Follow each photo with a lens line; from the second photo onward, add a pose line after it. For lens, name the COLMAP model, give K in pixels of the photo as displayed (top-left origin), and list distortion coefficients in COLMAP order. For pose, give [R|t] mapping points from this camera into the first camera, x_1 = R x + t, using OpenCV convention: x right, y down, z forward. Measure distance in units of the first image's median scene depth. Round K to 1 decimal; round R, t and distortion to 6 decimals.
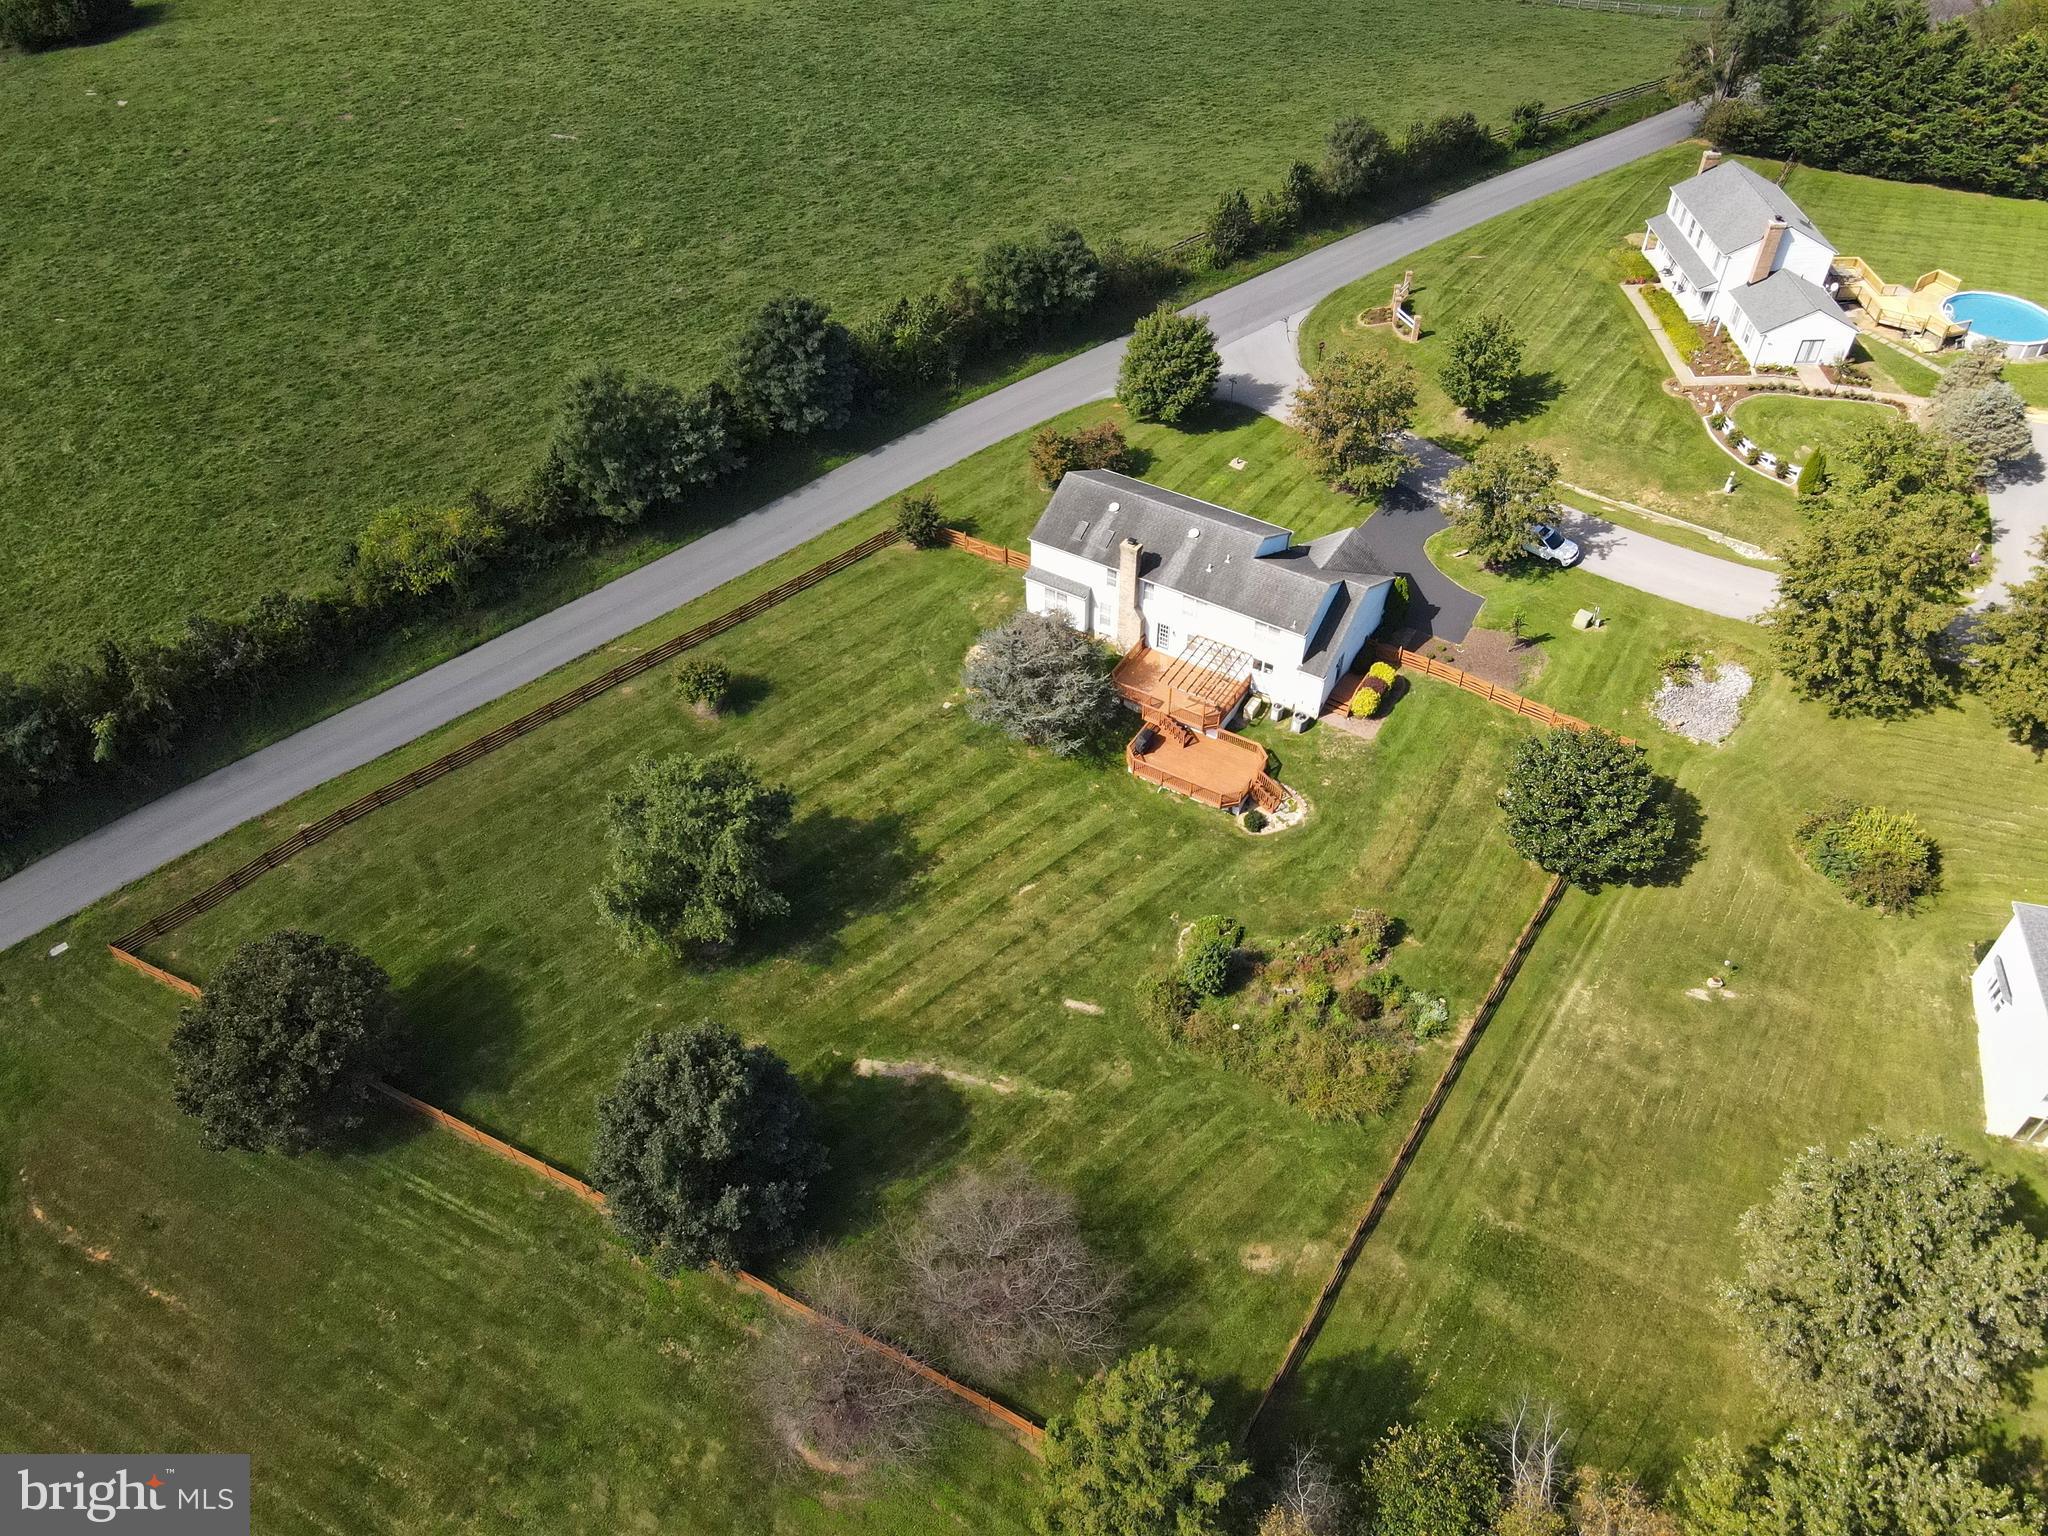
lens RADIAL K [[1515.9, 0, 1015.6], [0, 1515.9, 786.8], [0, 0, 1]] dist [-0.016059, 0.044948]
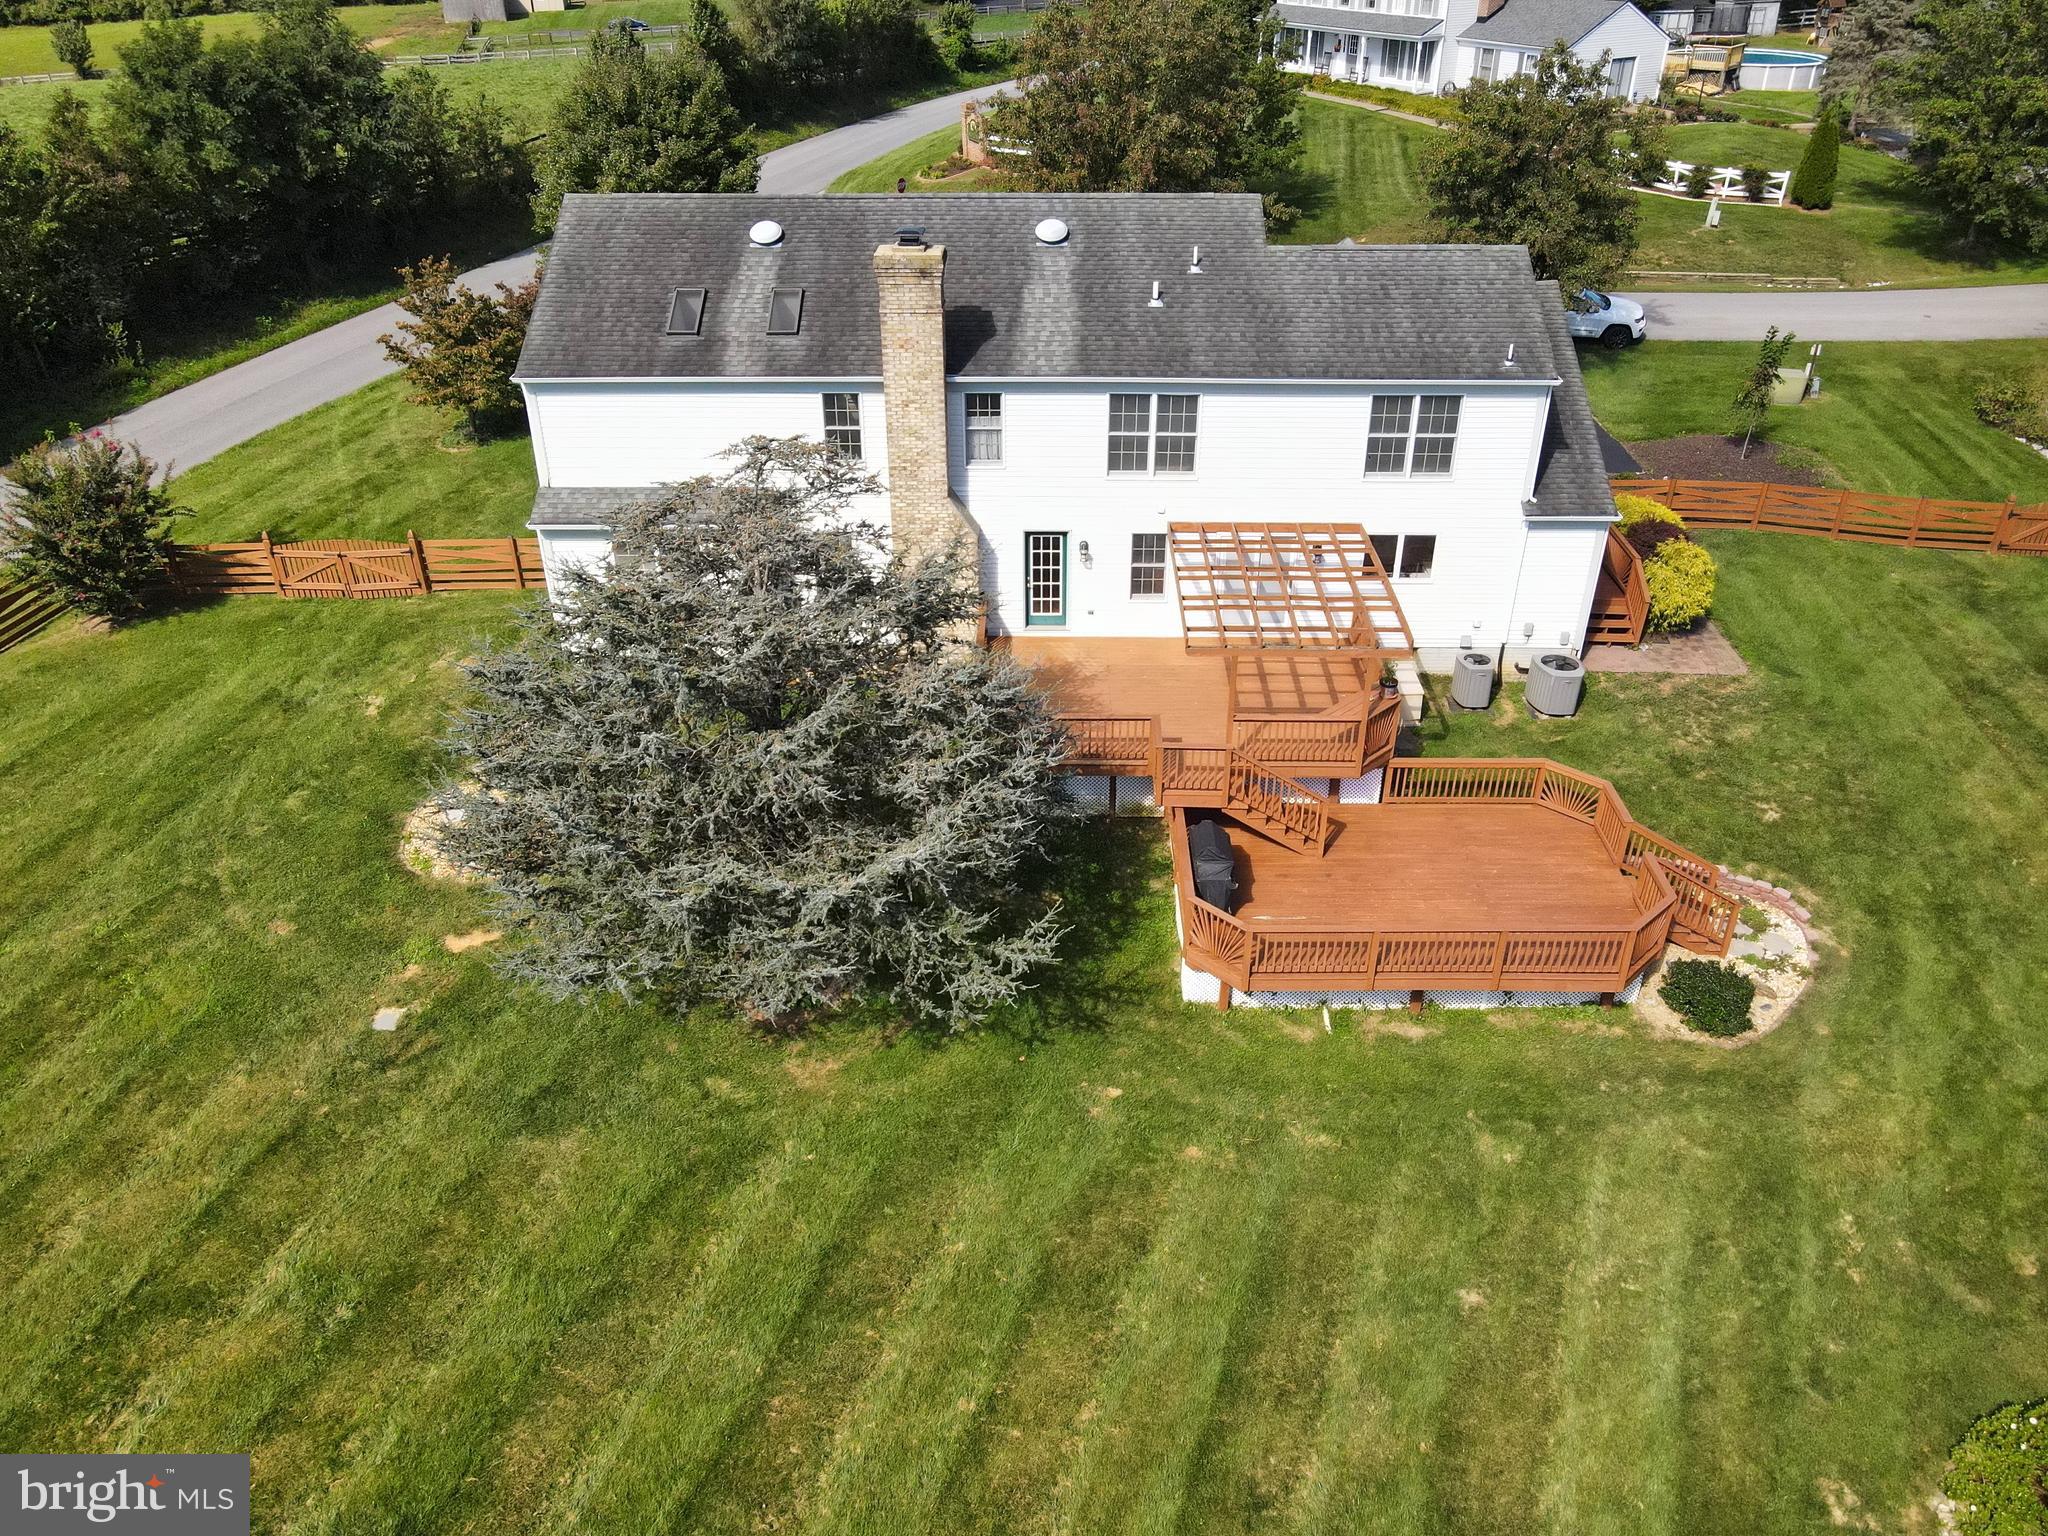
lens RADIAL K [[1532.9, 0, 1019.7], [0, 1532.9, 766.8], [0, 0, 1]] dist [0.004391, 0.008456]
pose [[0.859816, -0.257872, 0.440703, -0.058700], [0.355581, 0.921812, -0.154355, -0.016703], [-0.366441, 0.289423, 0.884282, 0.752239]]
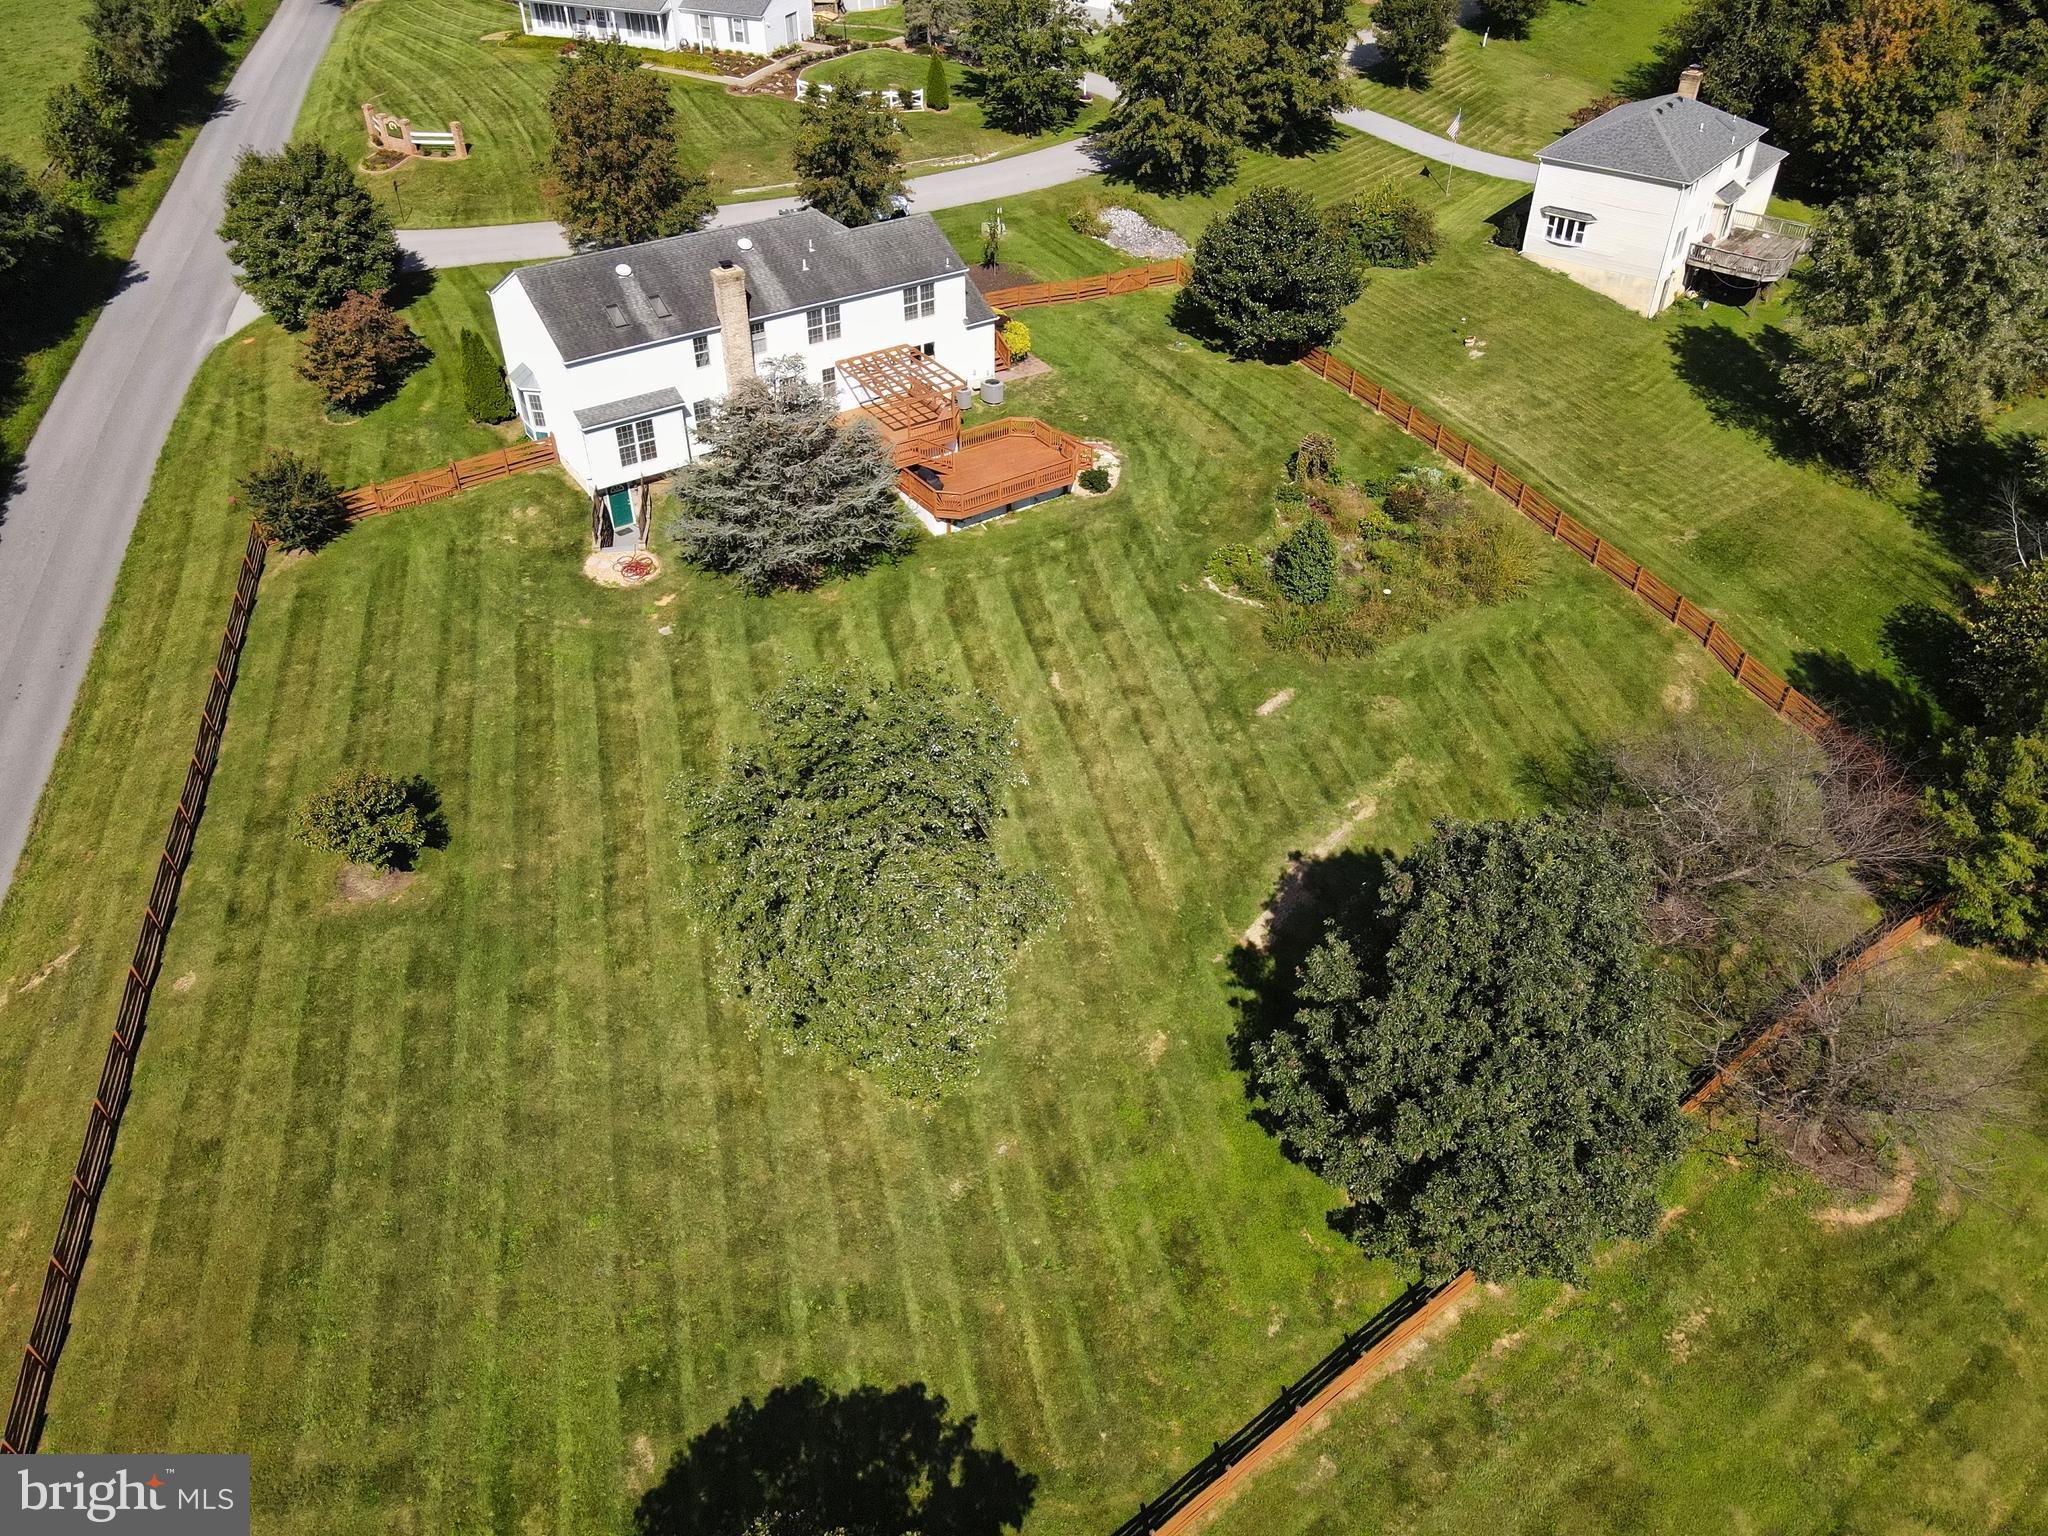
lens RADIAL K [[1530.1, 0, 1025.0], [0, 1530.1, 777.6], [0, 0, 1]] dist [-0.005803, 0.030764]
pose [[0.412085, -0.554539, 0.722961, -0.482340], [0.636474, 0.742973, 0.207102, -0.047274], [-0.651987, 0.374802, 0.659118, 0.539724]]
